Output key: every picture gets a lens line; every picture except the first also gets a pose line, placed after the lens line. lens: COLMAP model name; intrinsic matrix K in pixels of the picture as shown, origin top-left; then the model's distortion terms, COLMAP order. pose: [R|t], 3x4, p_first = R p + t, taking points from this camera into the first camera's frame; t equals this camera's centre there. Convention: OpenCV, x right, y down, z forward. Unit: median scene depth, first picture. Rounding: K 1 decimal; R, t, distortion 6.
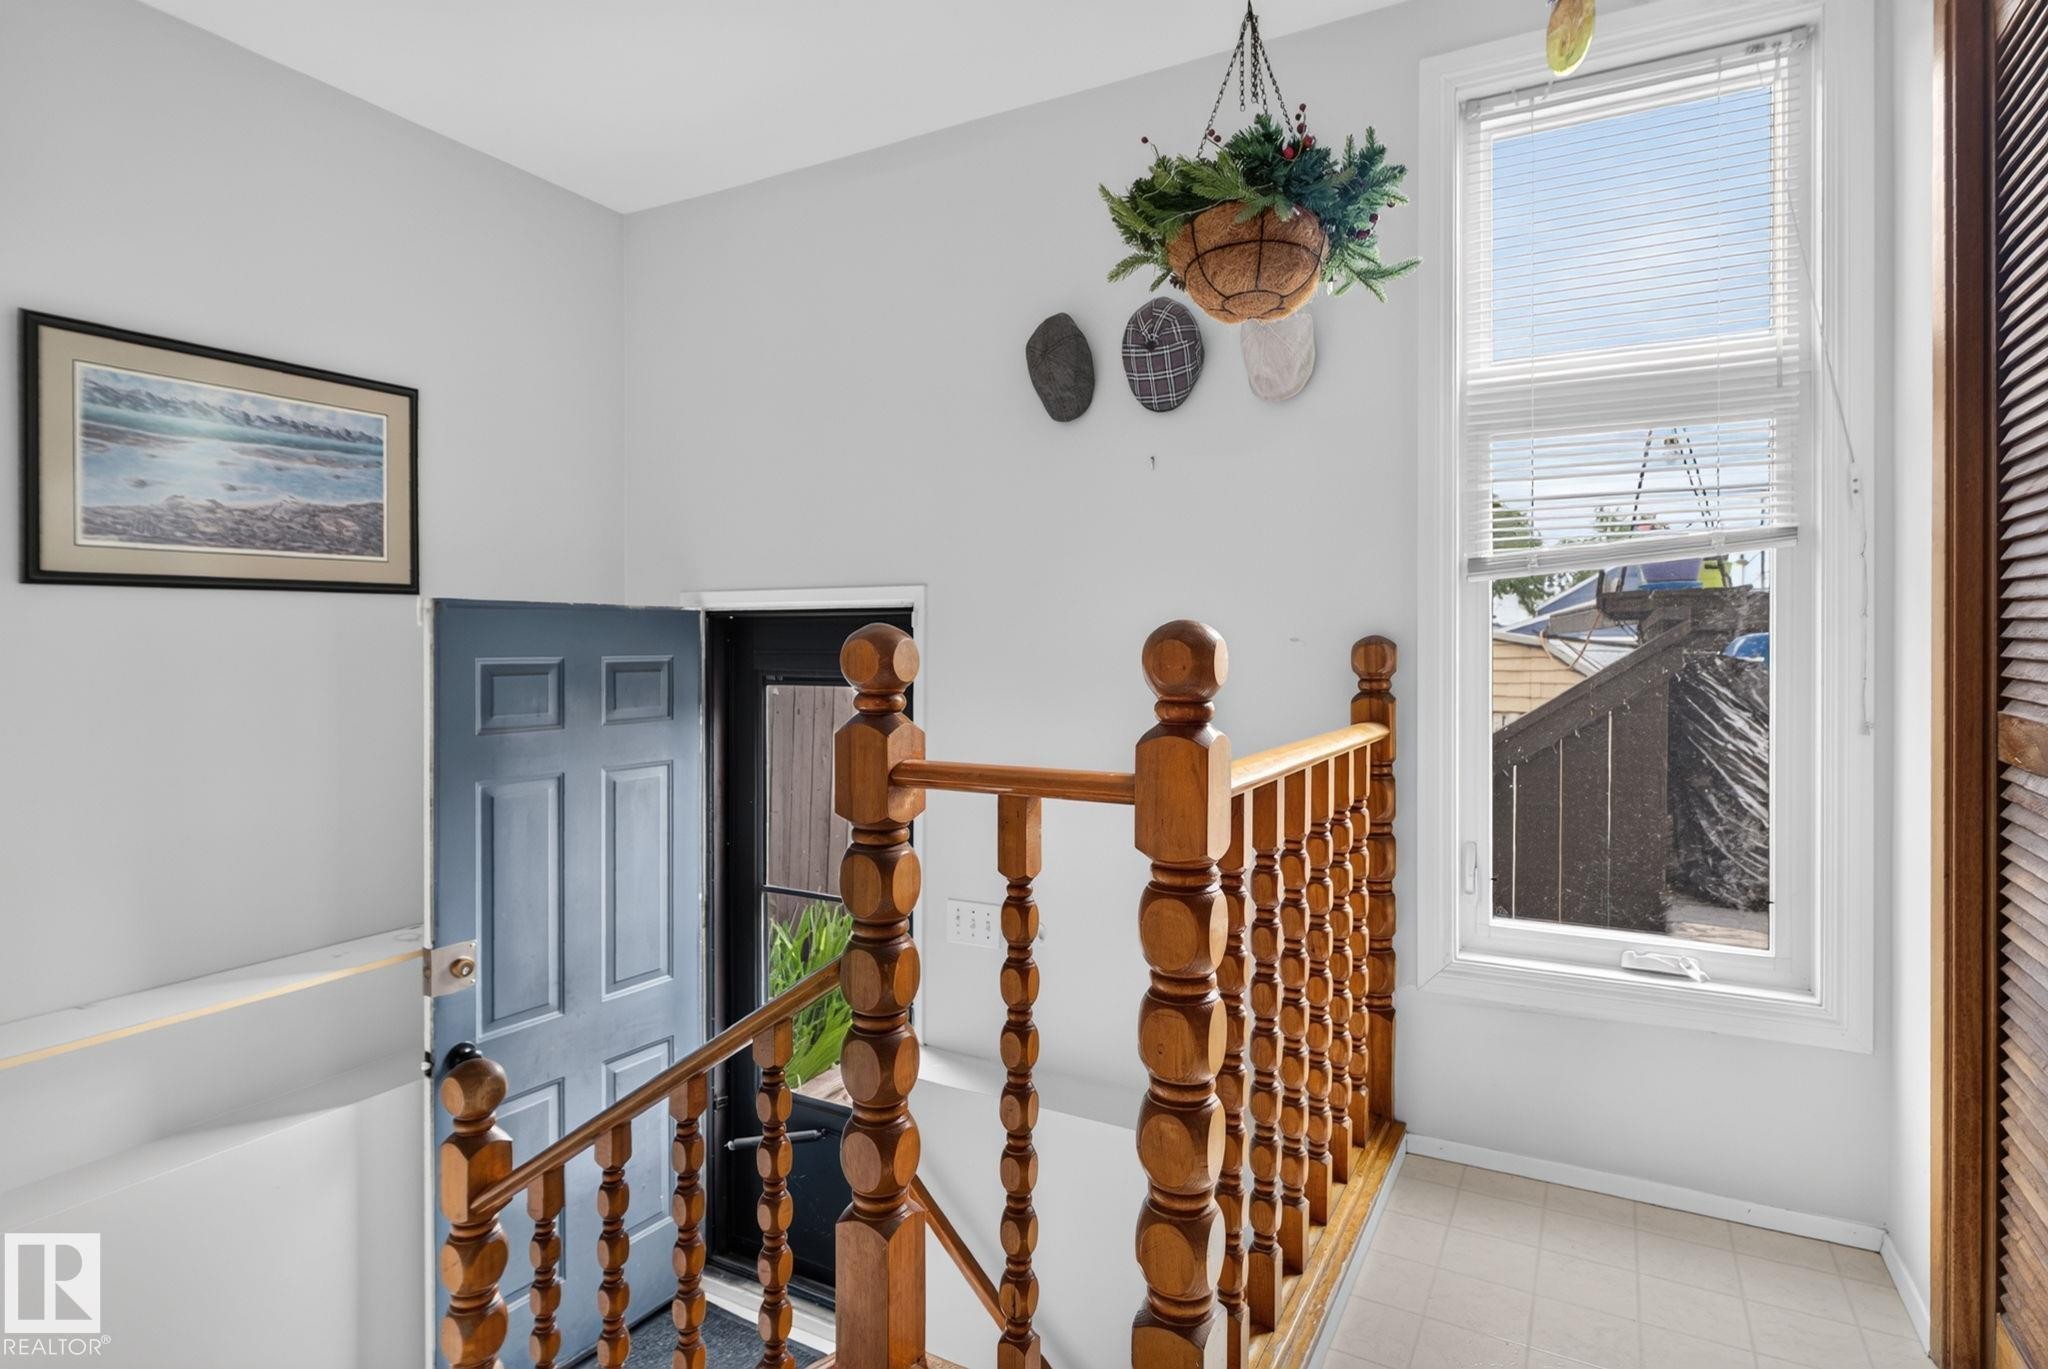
lens RADIAL K [[1081.5, 0, 1043.0], [0, 1081.5, 639.8], [0, 0, 1]] dist [-0.000424, 0.000623]
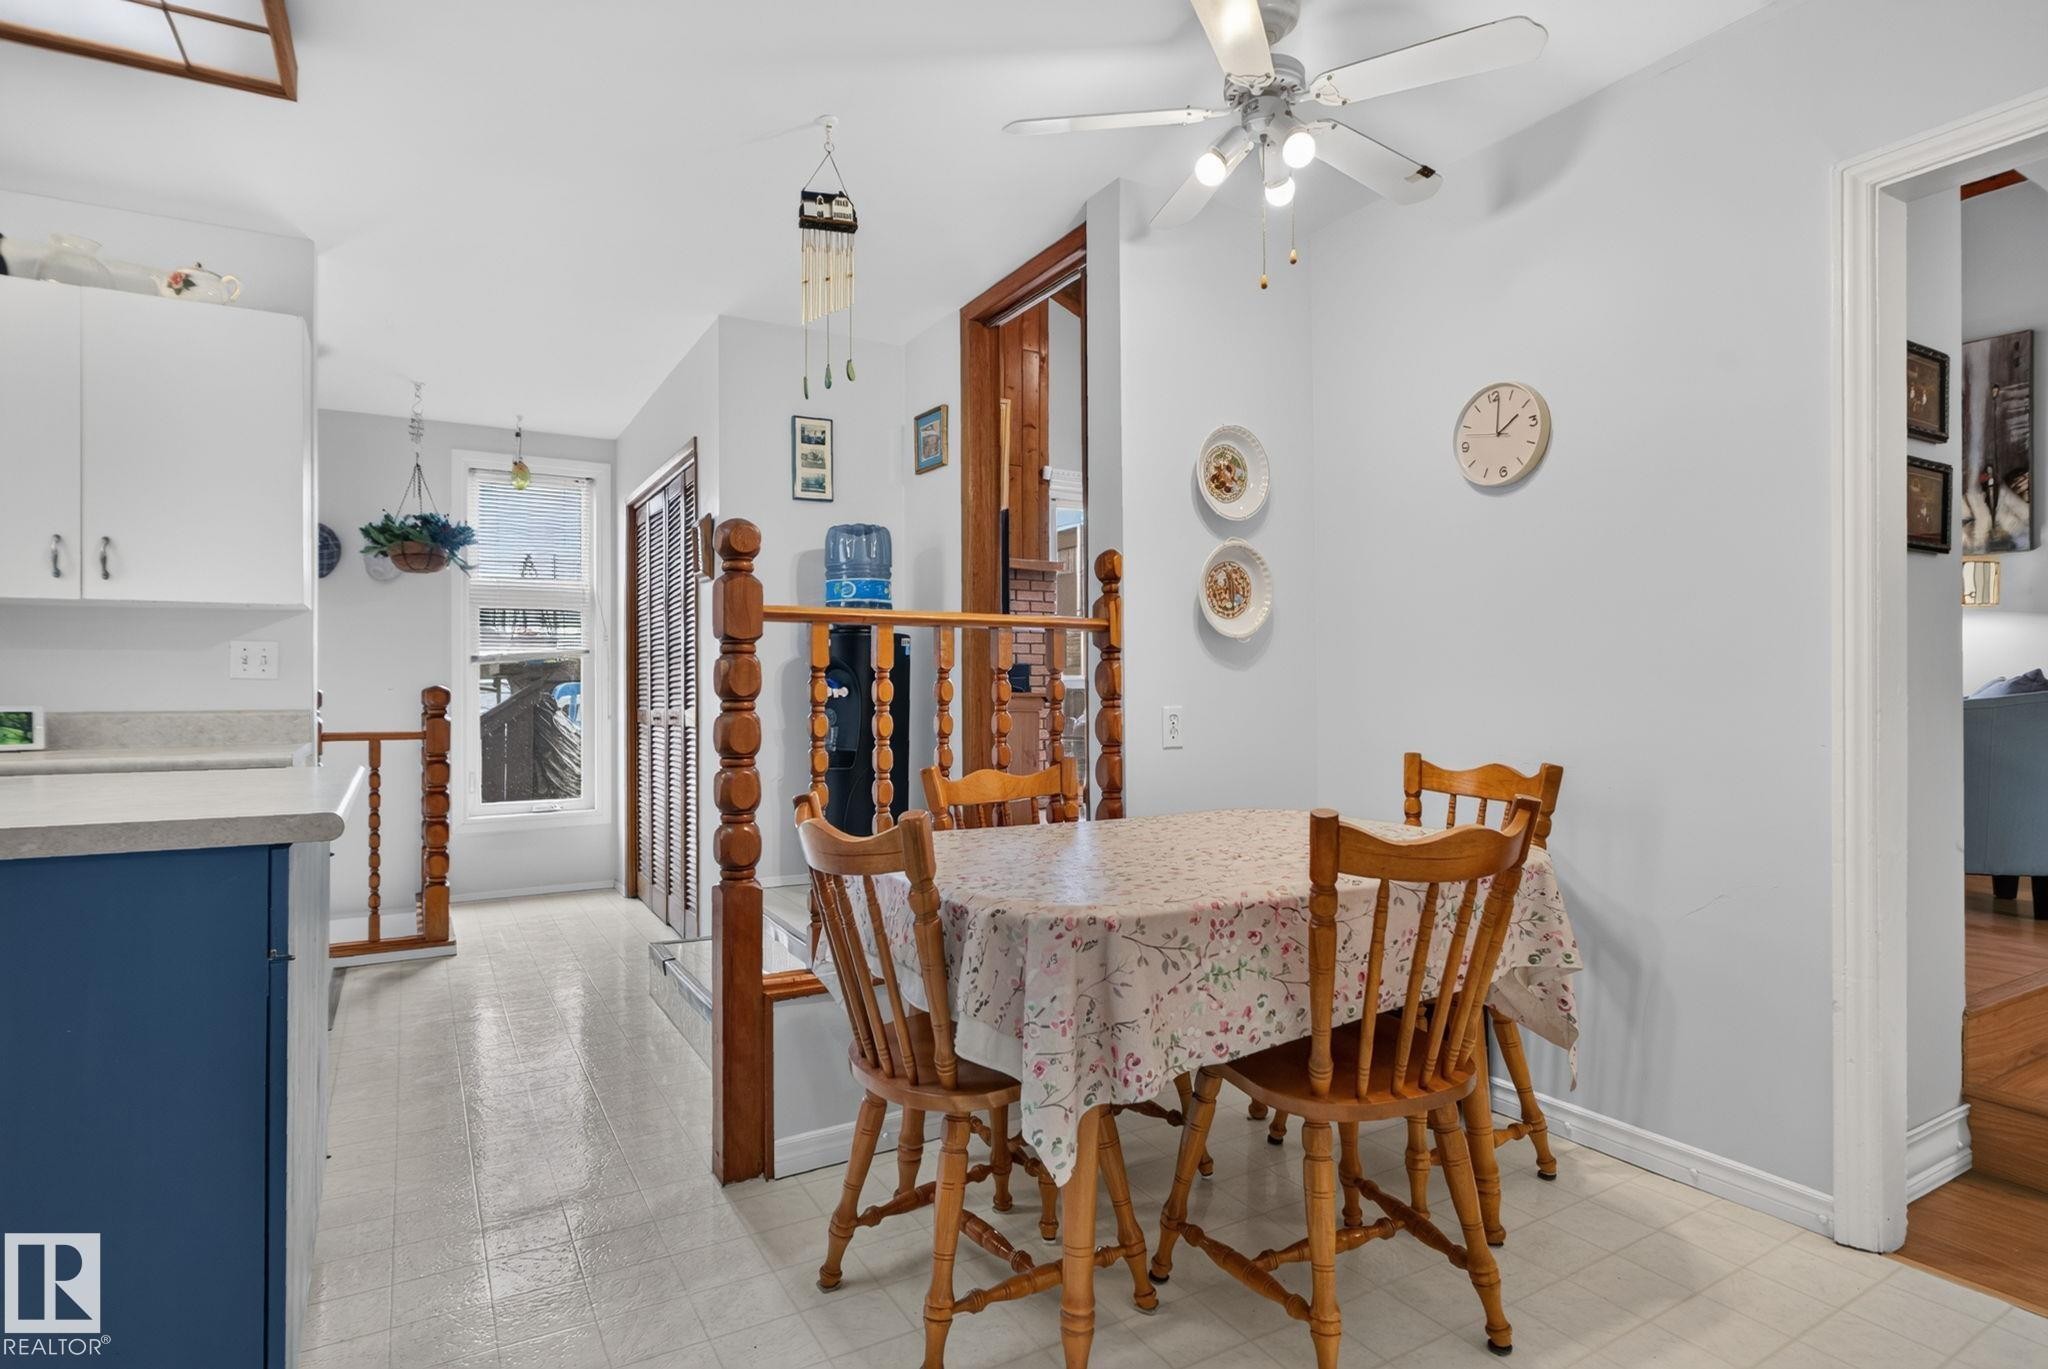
lens RADIAL K [[1045.2, 0, 1037.7], [0, 1045.2, 673.1], [0, 0, 1]] dist [-0.000888, 0.001175]
pose [[0.522144, 0.006312, 0.852834, -1.041232], [-0.001156, 0.999977, -0.006693, -0.023455], [-0.852857, 0.002509, 0.522139, -1.451186]]
